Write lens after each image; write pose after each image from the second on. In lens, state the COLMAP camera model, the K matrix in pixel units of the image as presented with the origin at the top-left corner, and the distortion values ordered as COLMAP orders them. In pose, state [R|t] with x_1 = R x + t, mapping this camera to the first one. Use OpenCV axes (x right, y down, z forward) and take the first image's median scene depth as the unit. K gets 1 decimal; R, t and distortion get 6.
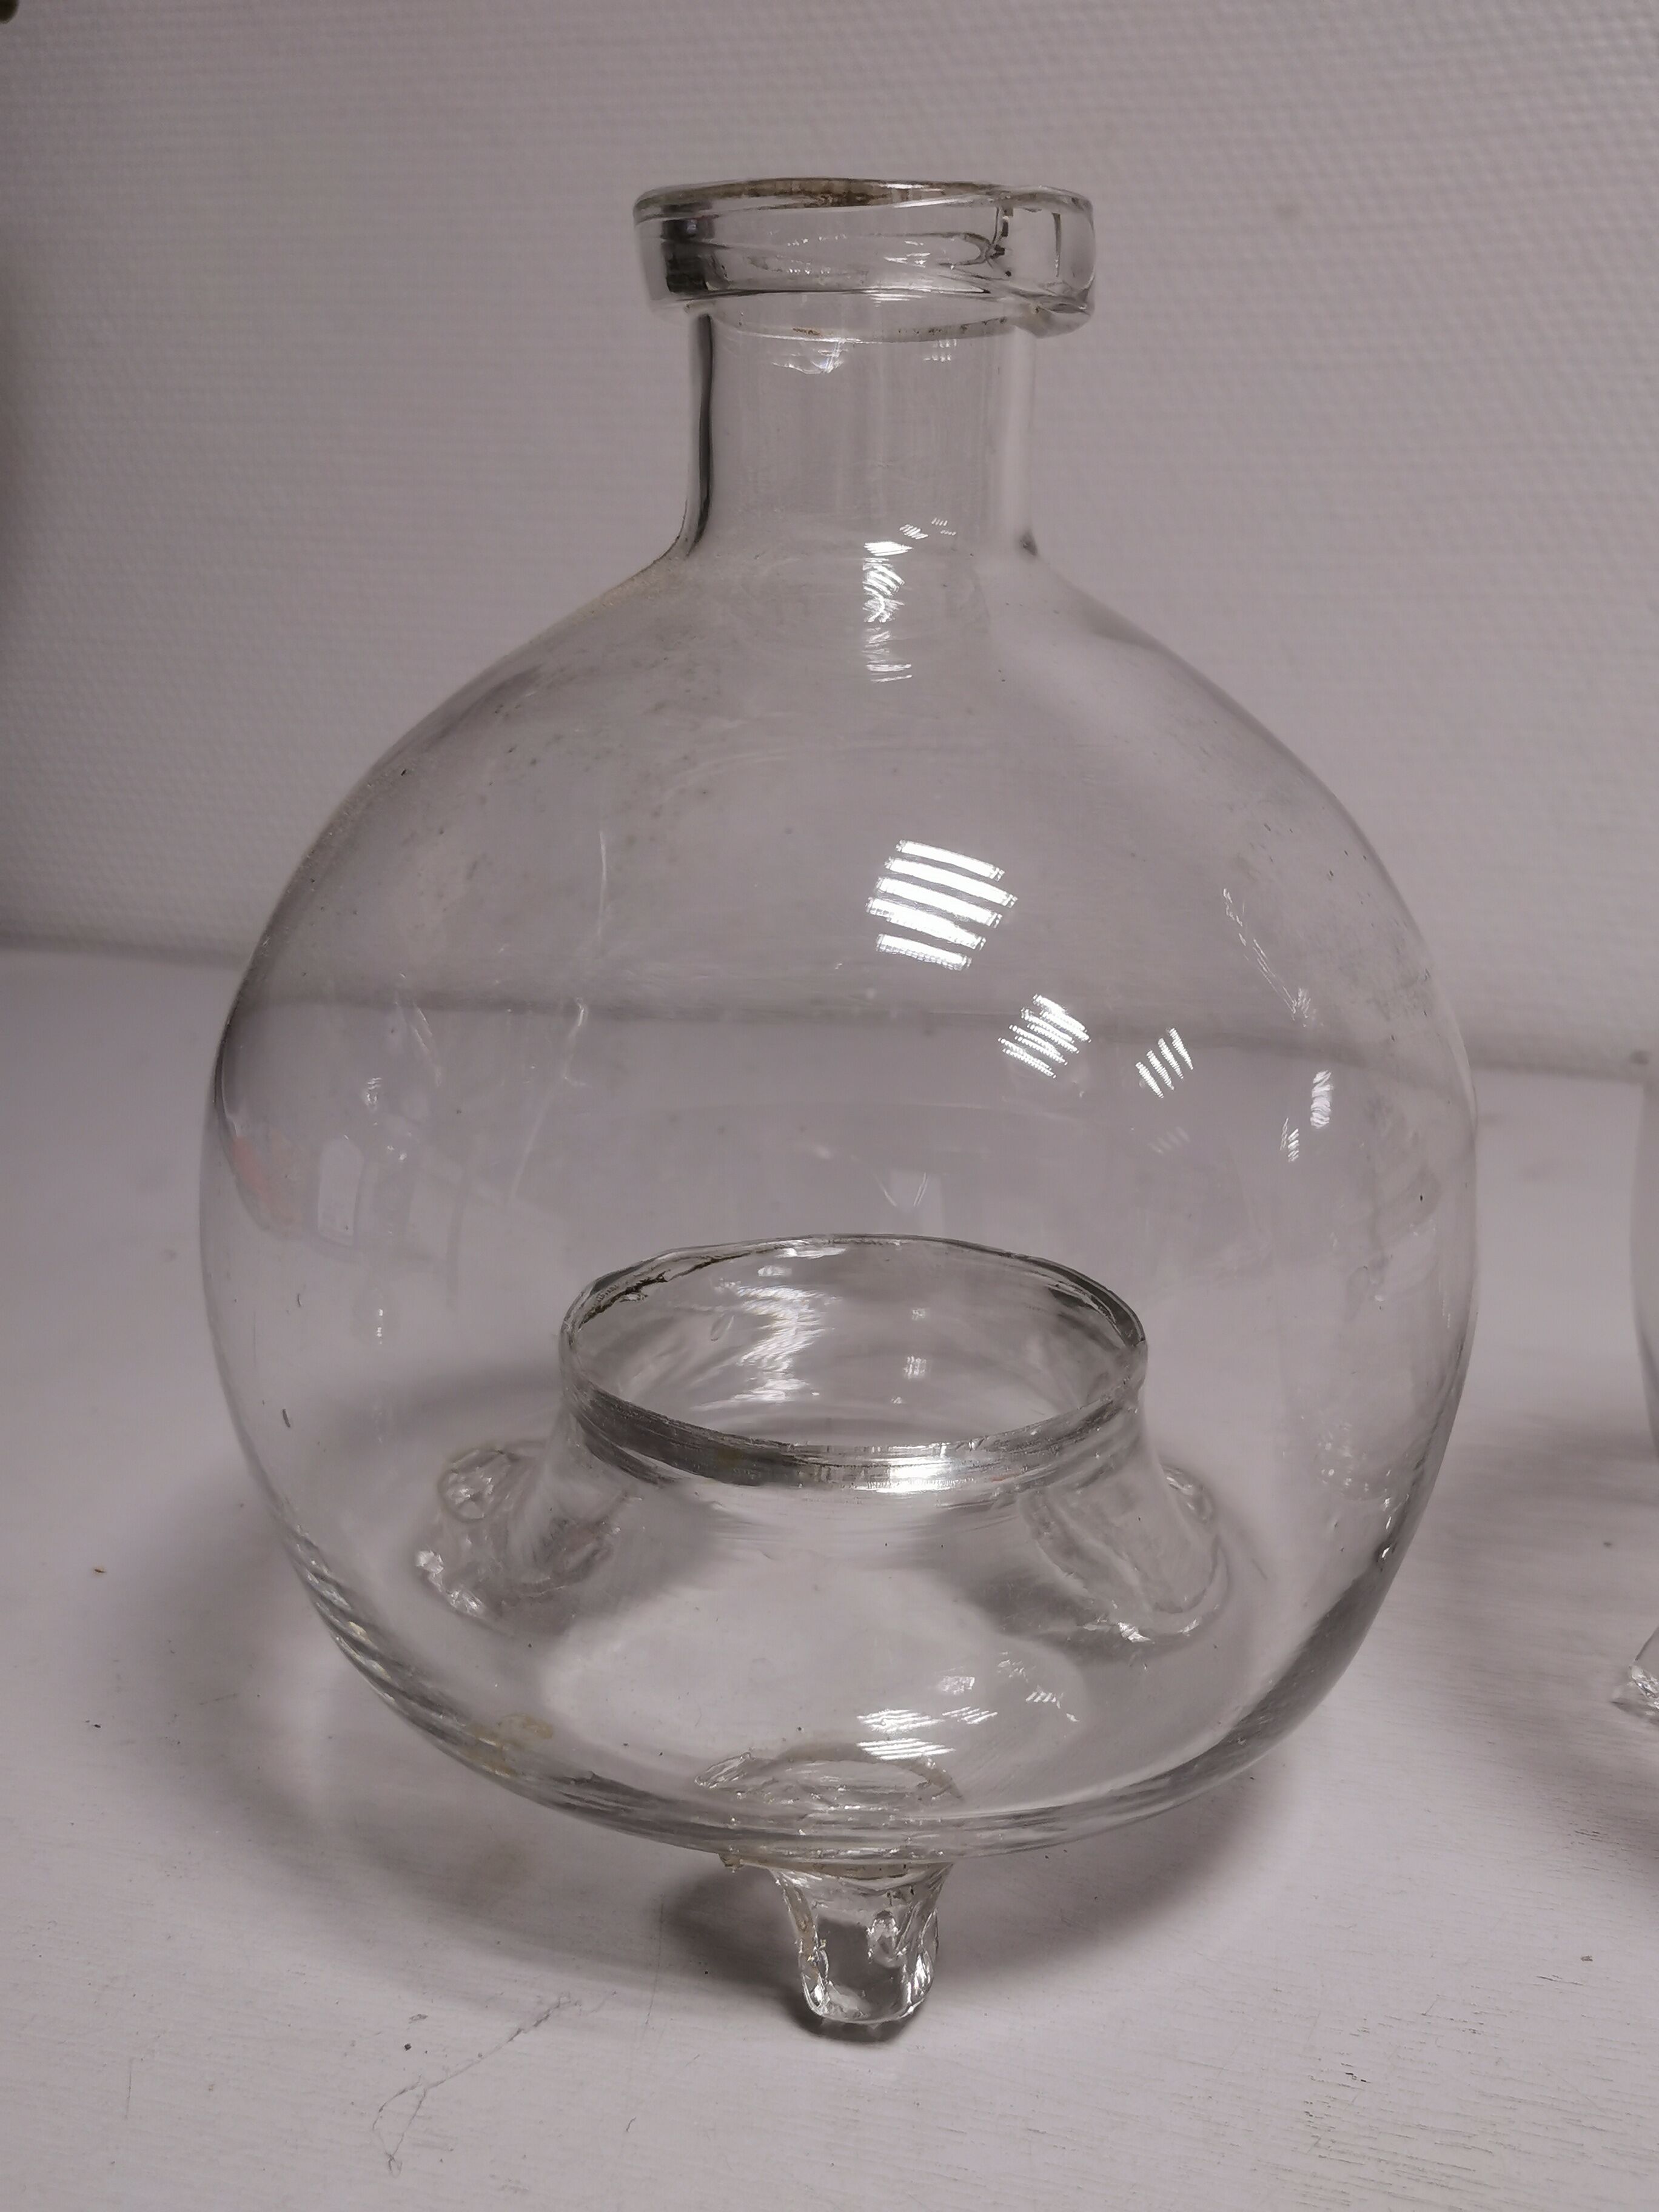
lens RADIAL K [[1986.0, 0, 820.2], [0, 1986.0, 1087.2], [0, 0, 1]] dist [0.047946, -0.051217]
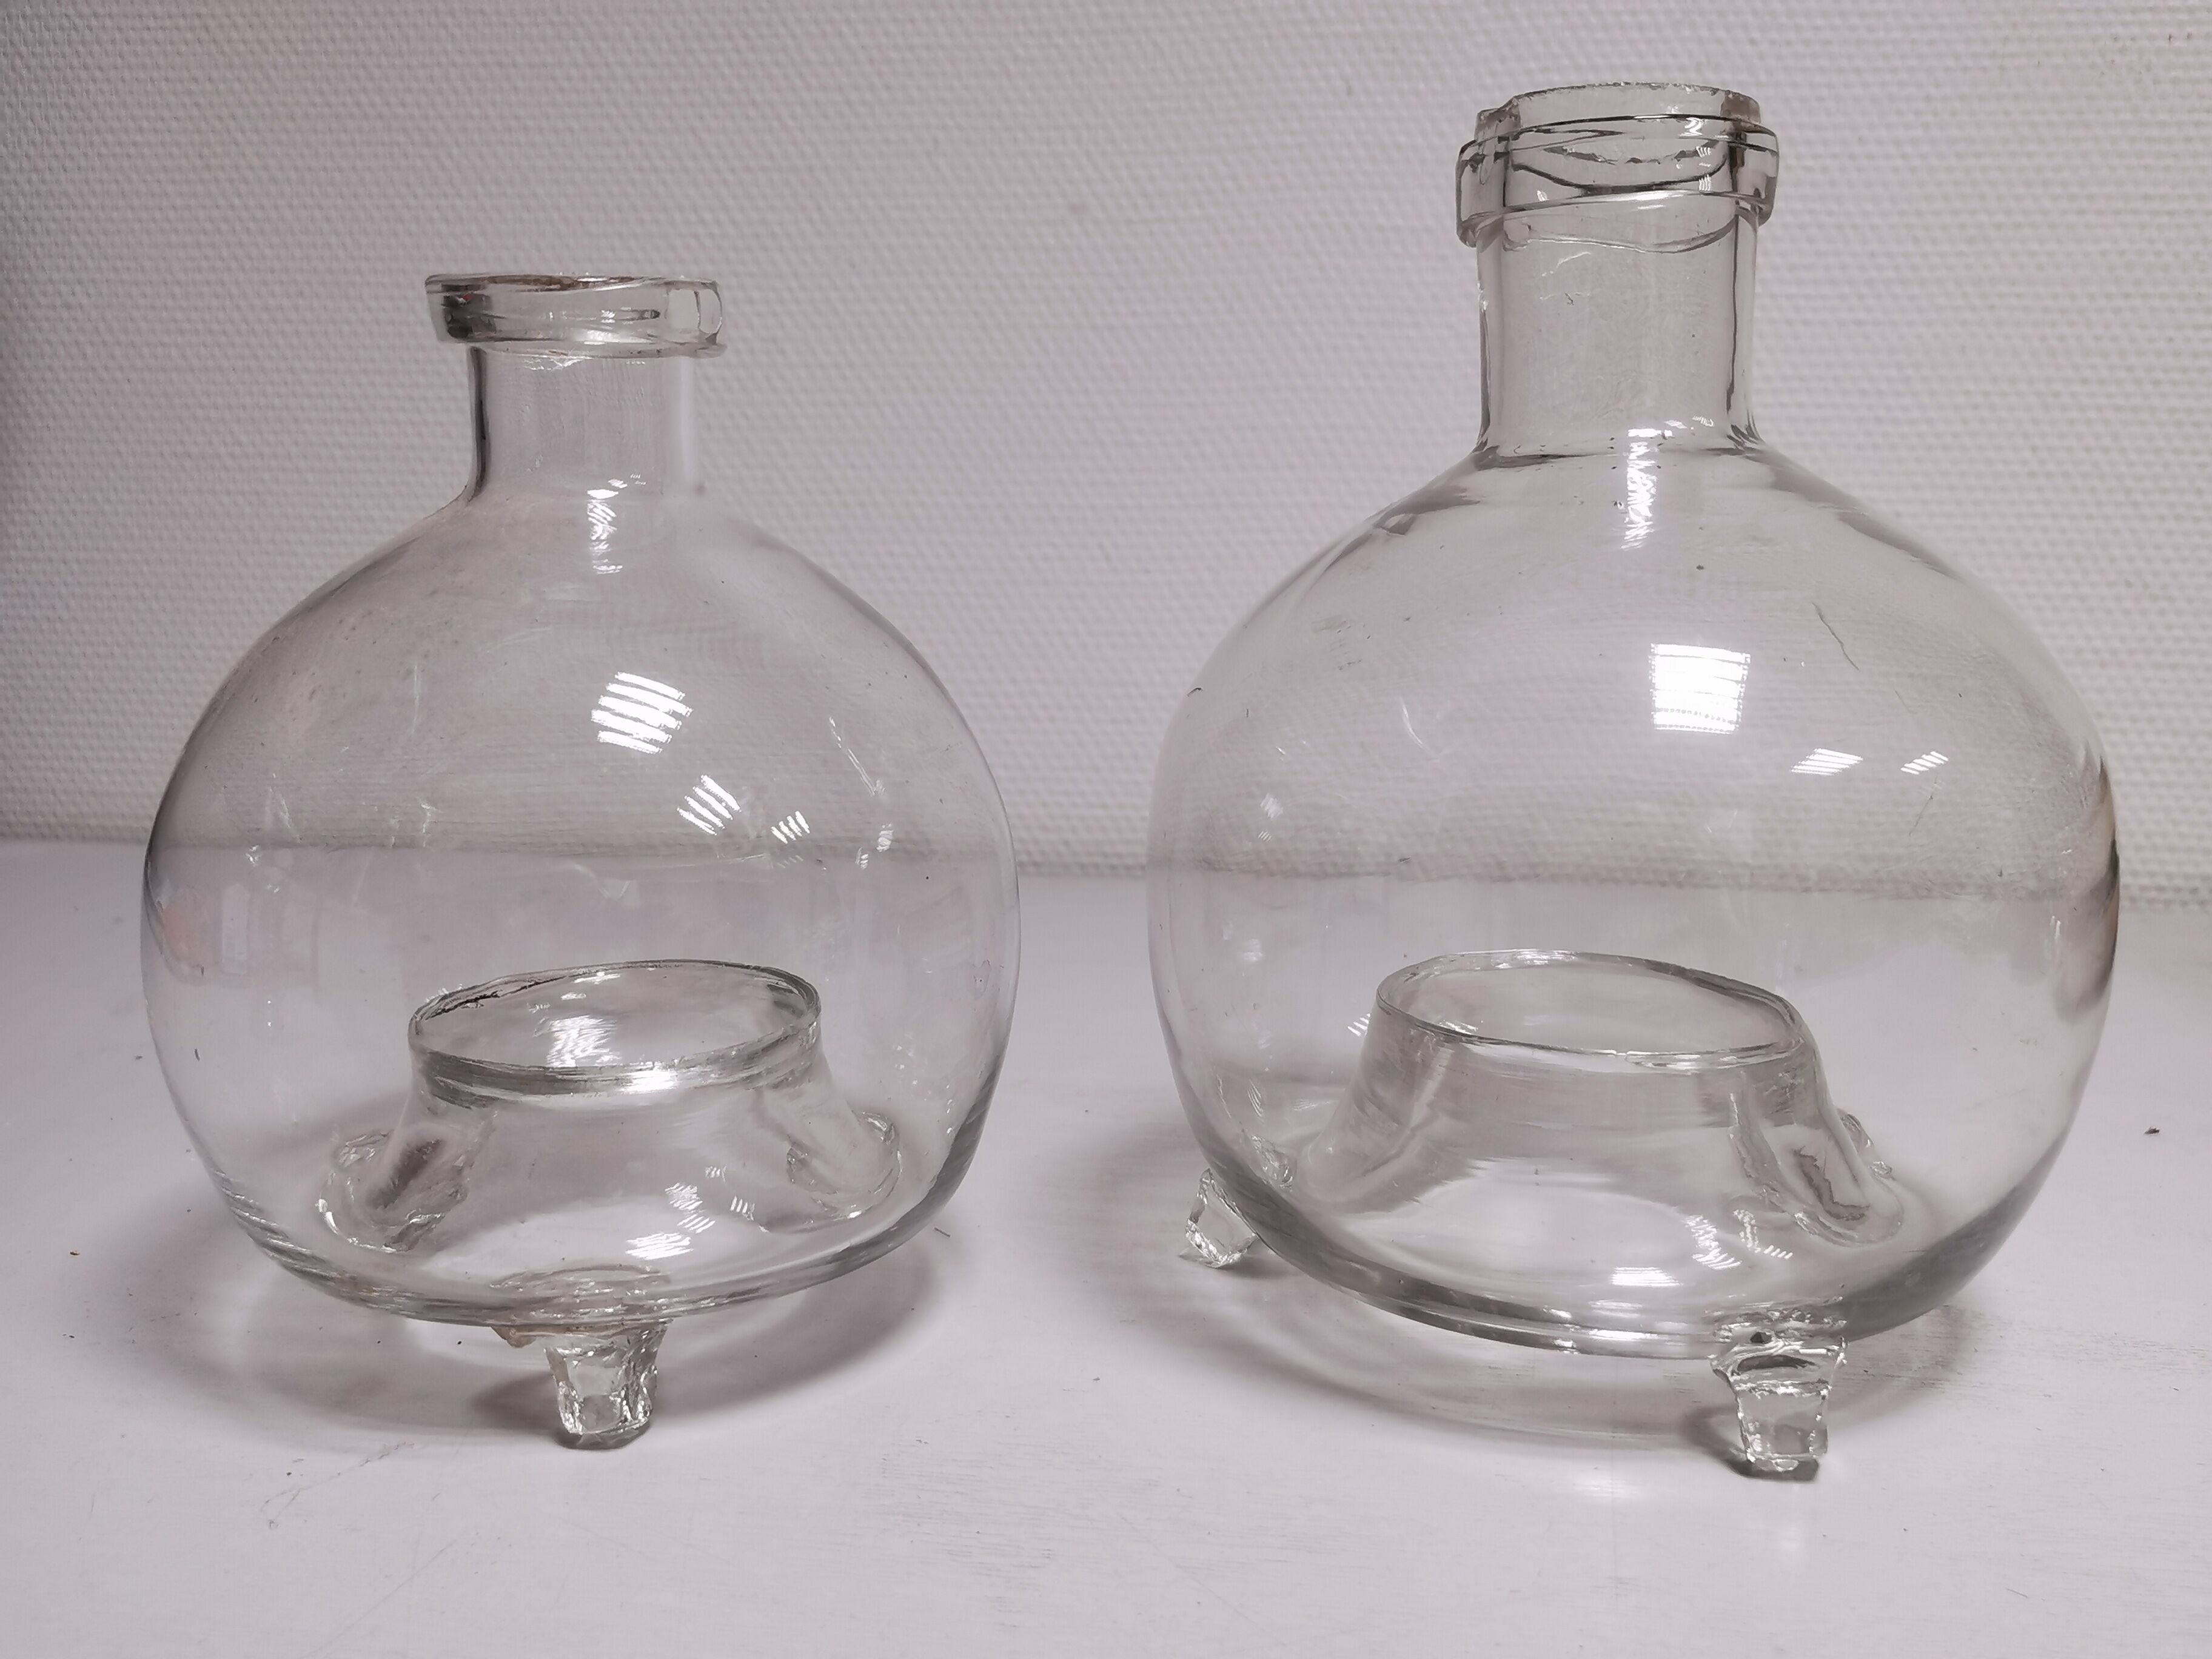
lens RADIAL K [[1986.0, 0, 1111.6], [0, 1986.0, 832.7], [0, 0, 1]] dist [0.047946, -0.051217]
pose [[0.991351, -0.038048, 0.125603, 0.086528], [0.047498, 0.996192, -0.073116, 0.050682], [-0.122343, 0.078450, 0.989383, -0.227468]]
